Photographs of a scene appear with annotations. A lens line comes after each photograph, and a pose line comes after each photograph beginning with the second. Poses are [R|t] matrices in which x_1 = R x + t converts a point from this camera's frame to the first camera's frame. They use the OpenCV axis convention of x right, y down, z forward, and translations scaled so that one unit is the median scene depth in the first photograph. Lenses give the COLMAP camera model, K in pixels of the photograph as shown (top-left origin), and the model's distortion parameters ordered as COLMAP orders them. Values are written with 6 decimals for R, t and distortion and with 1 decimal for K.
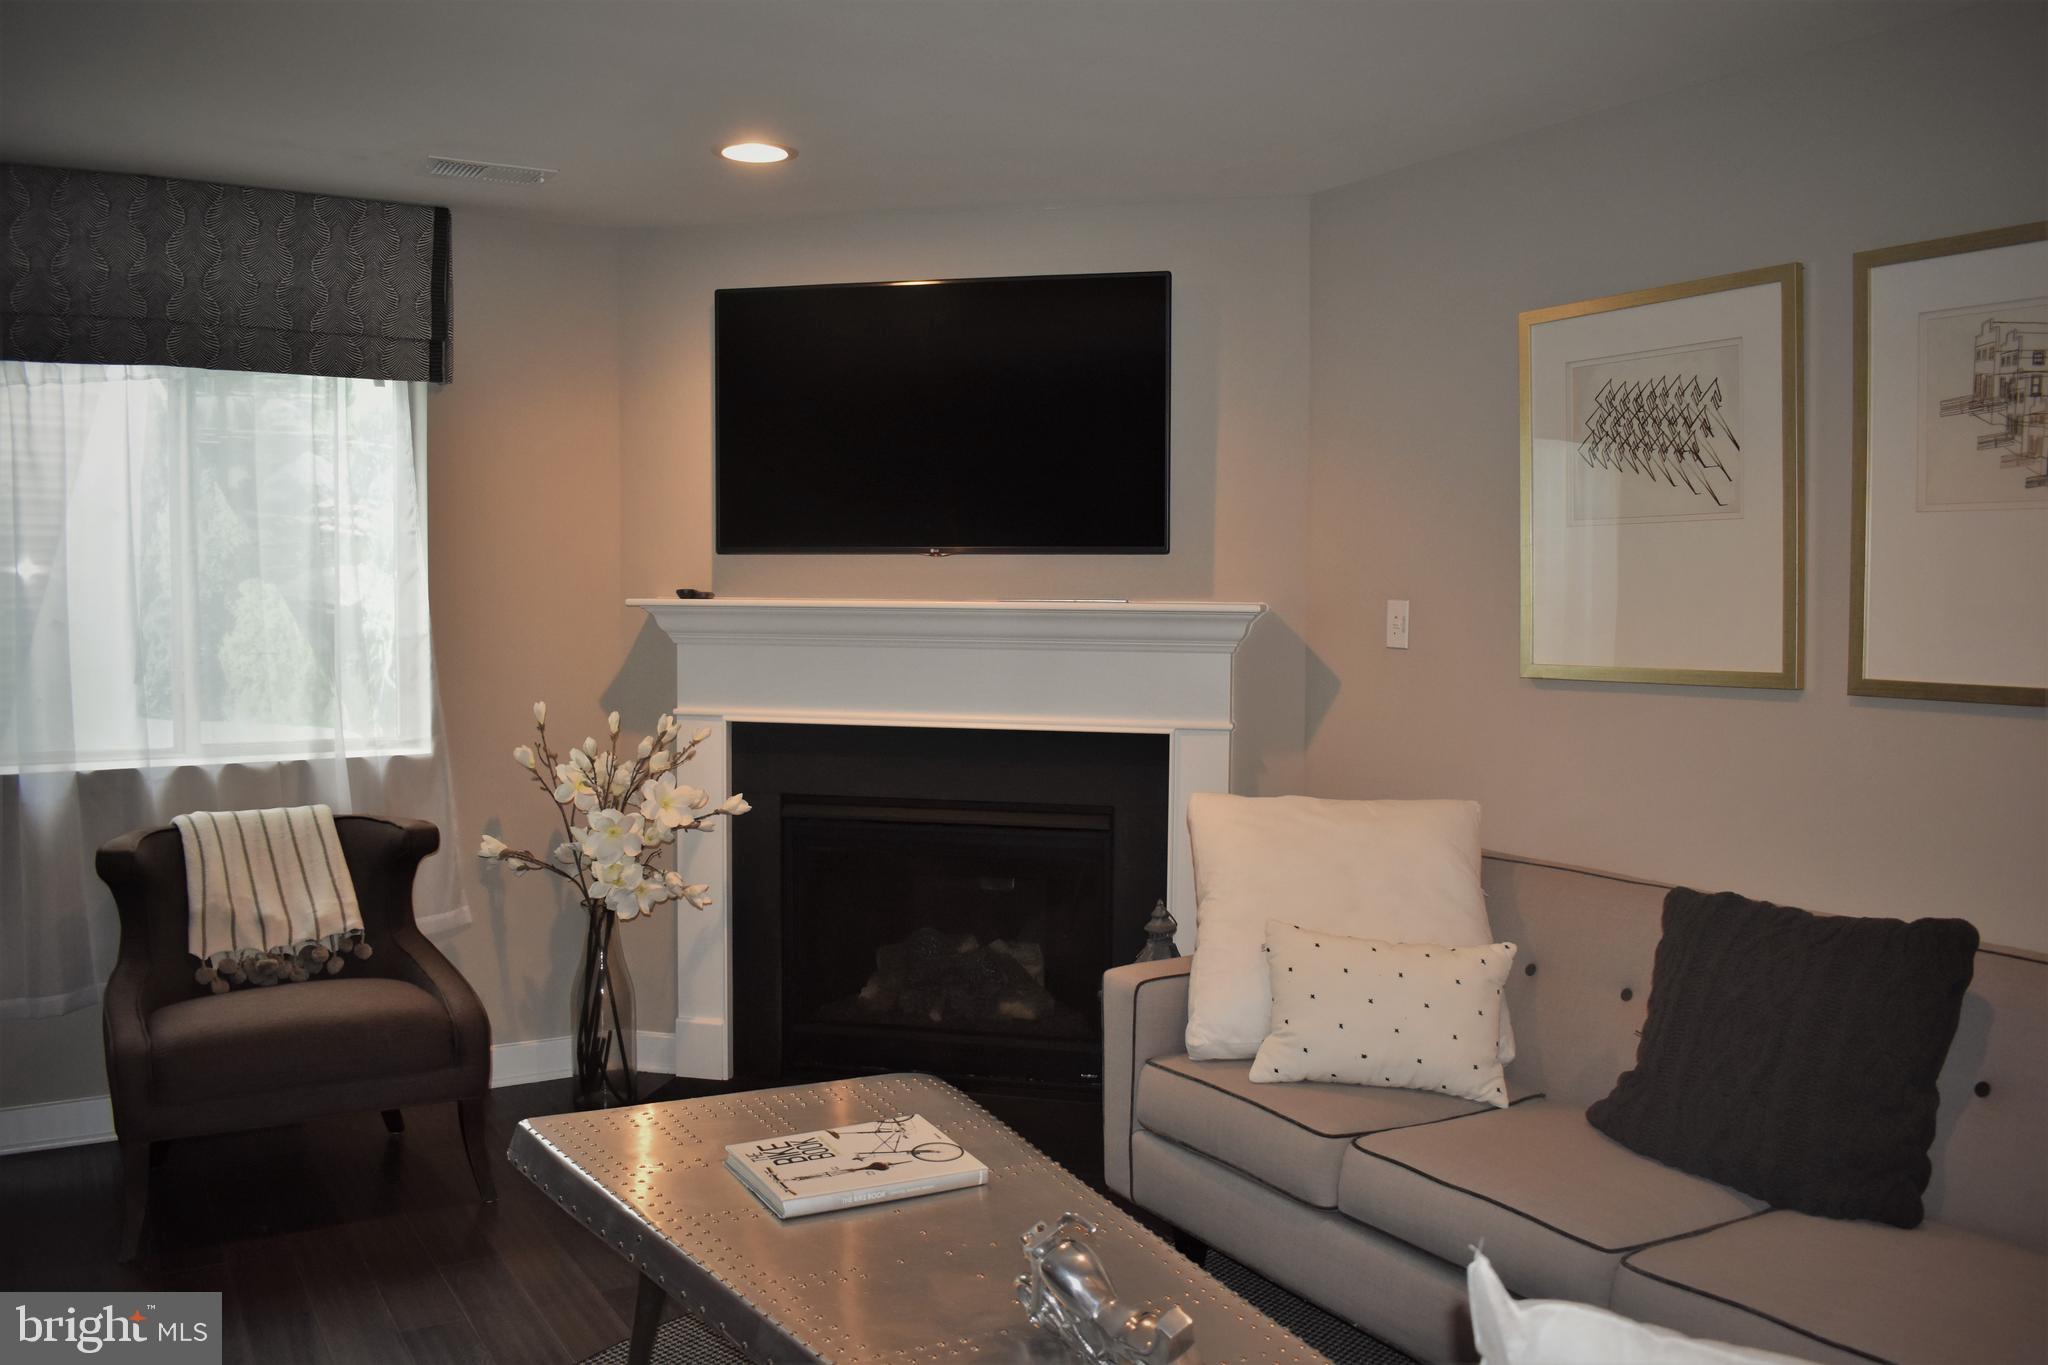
lens RADIAL K [[1628.7, 0, 1024.0], [0, 1628.7, 682.5], [0, 0, 1]] dist [-0.095902, 0.006680]
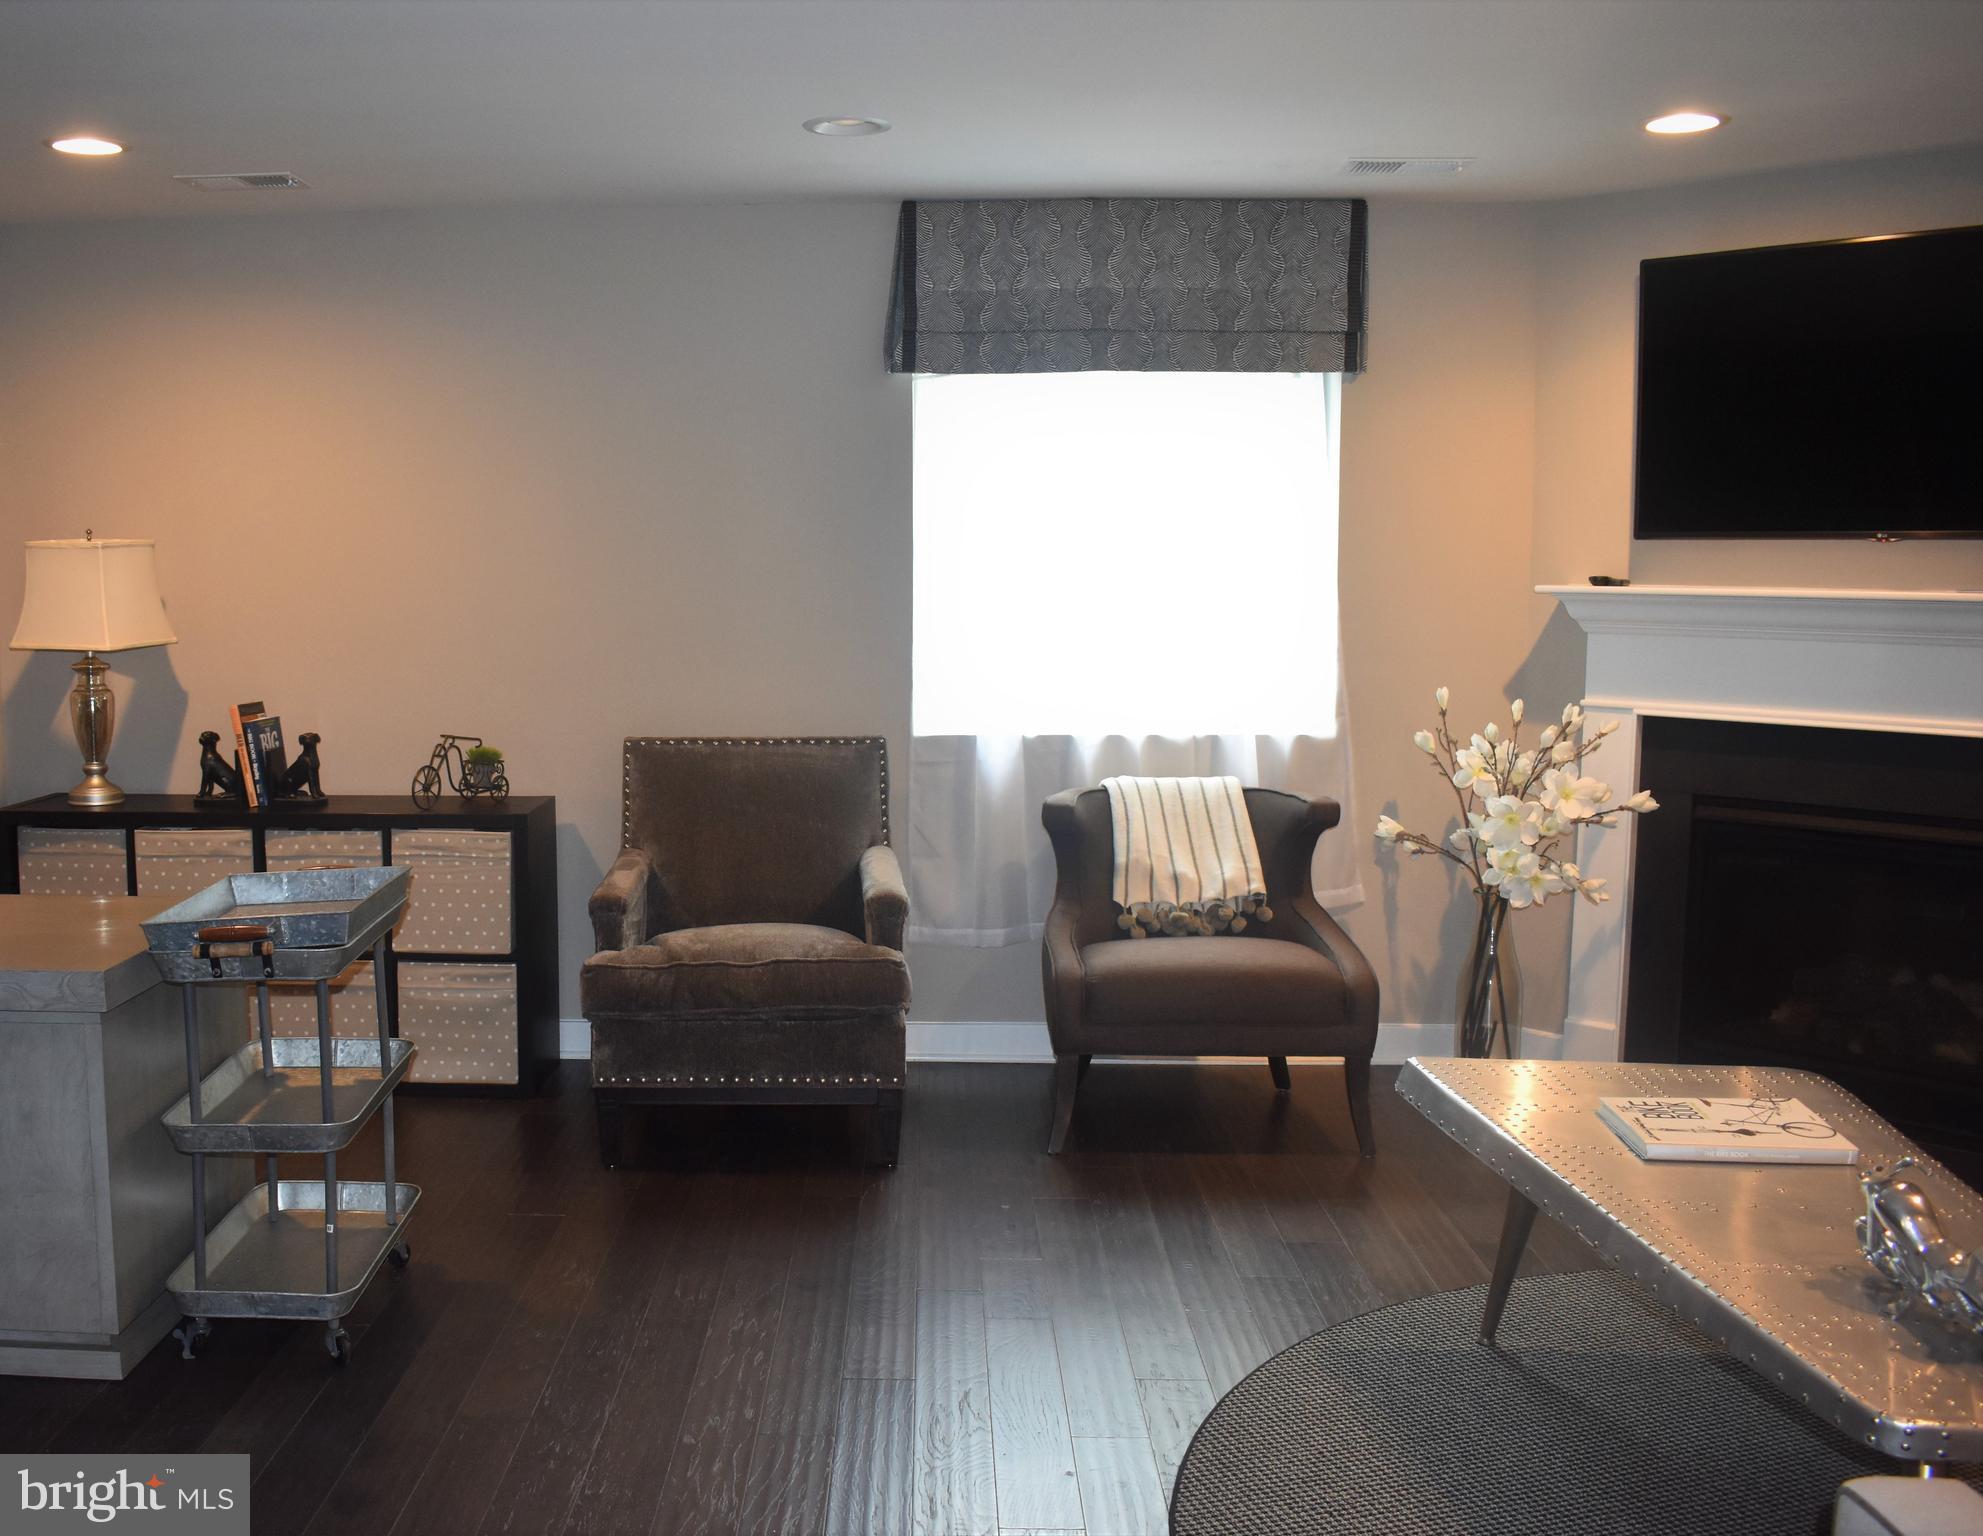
lens RADIAL K [[1878.4, 0, 819.2], [0, 1878.4, 786.6], [0, 0, 1]] dist [-0.077887, -0.014575]
pose [[0.819842, 0.058554, -0.569589, 0.049158], [-0.025739, 0.997521, 0.065500, 0.008049], [0.572012, -0.039039, 0.819316, -0.187832]]
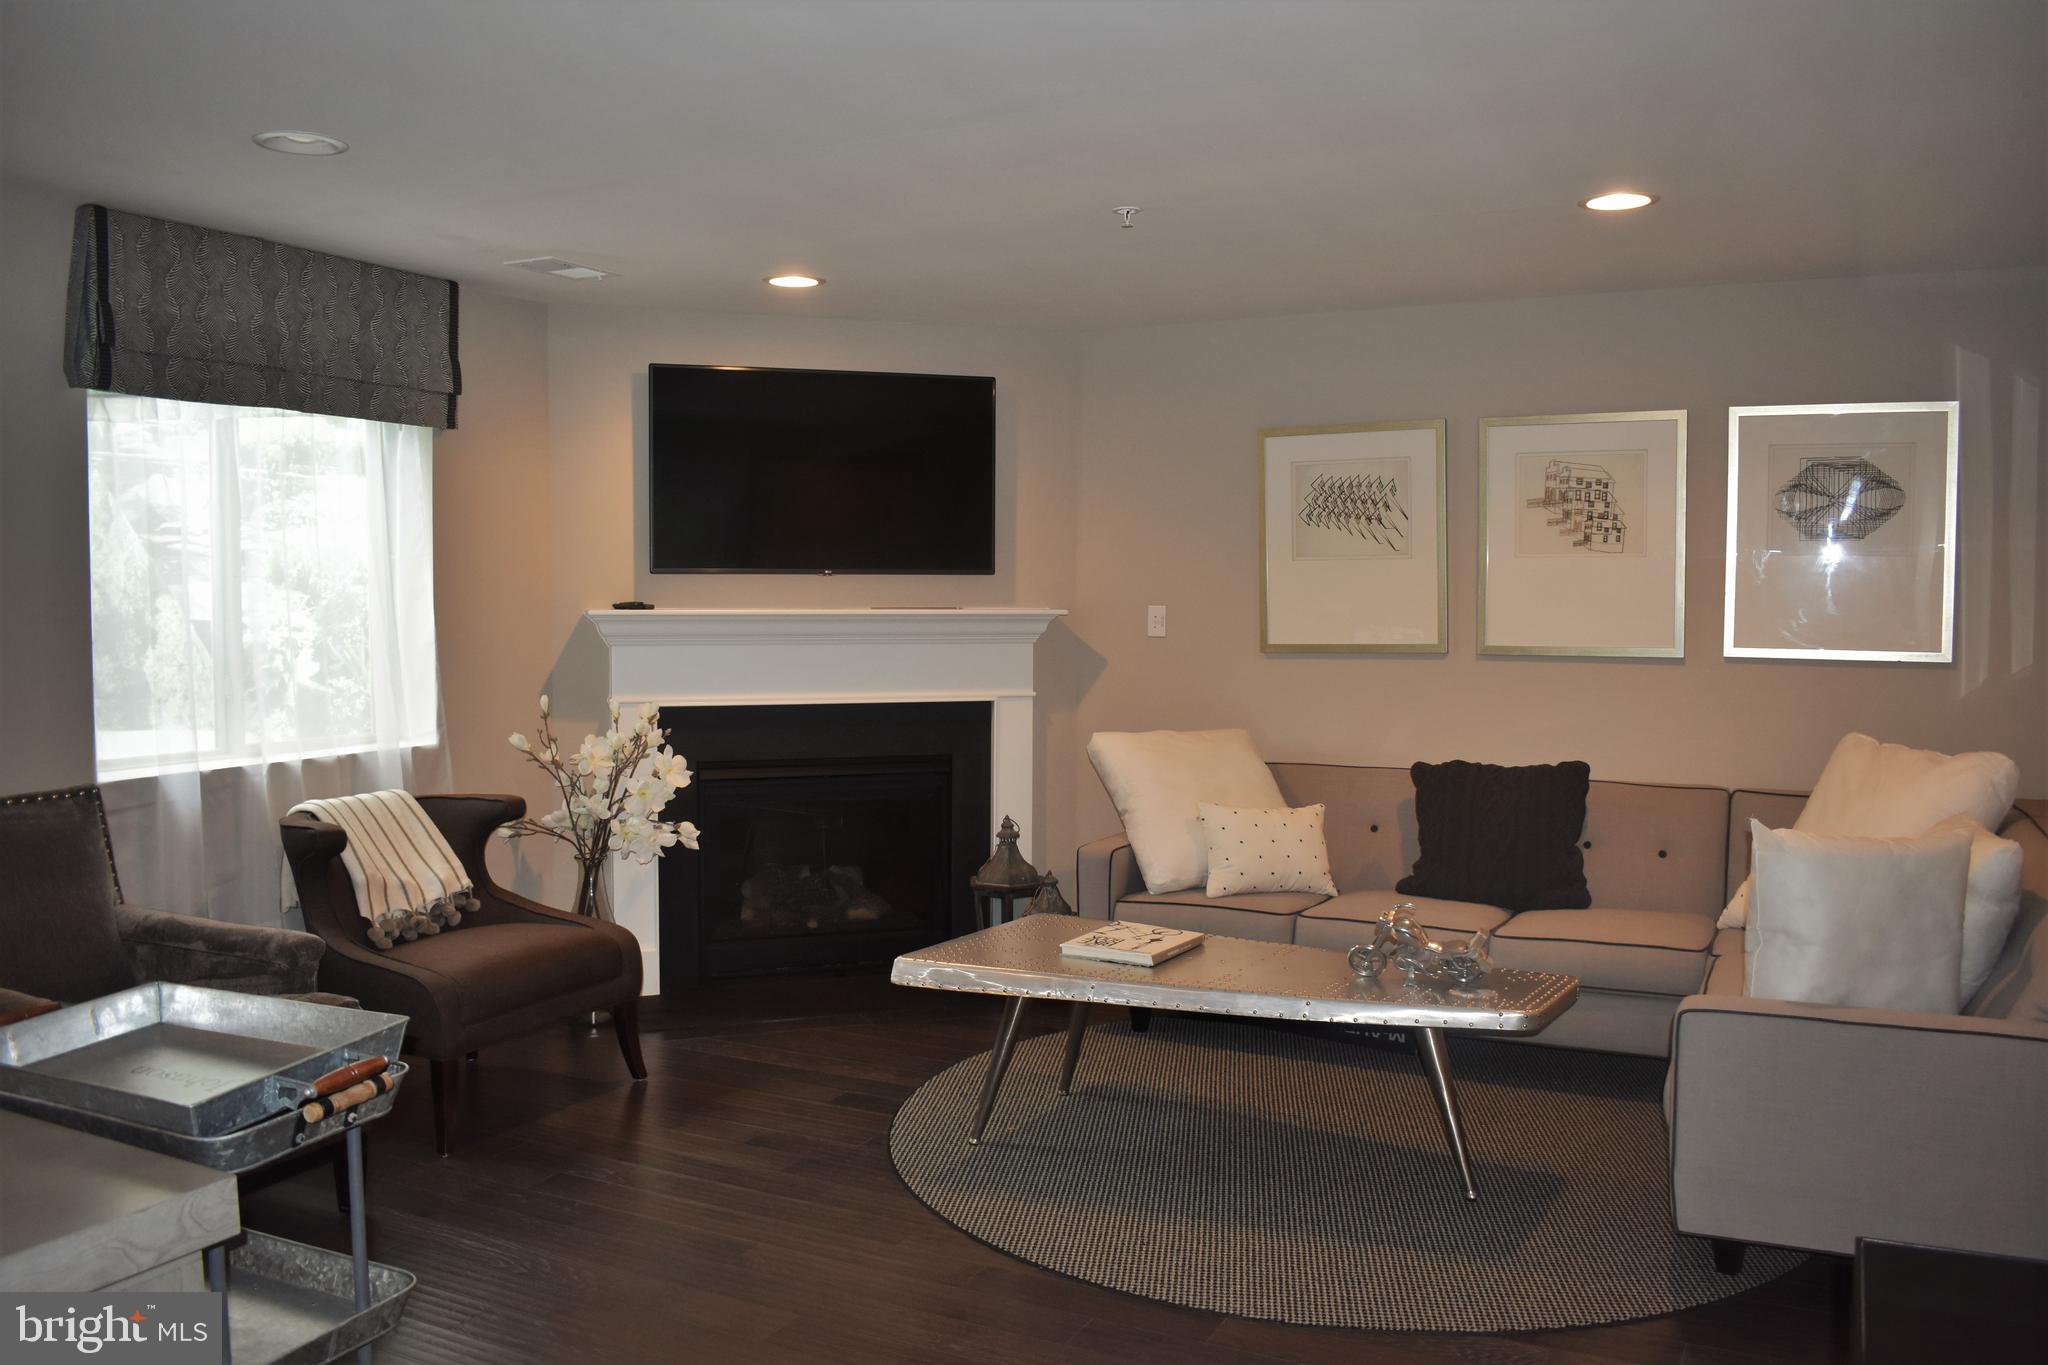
lens RADIAL K [[1628.7, 0, 1024.0], [0, 1628.7, 682.5], [0, 0, 1]] dist [-0.095902, 0.006680]
pose [[0.851673, -0.033998, 0.522970, -0.660322], [0.033913, 0.999377, 0.009741, 0.002772], [-0.522975, 0.009440, 0.852296, -0.239936]]
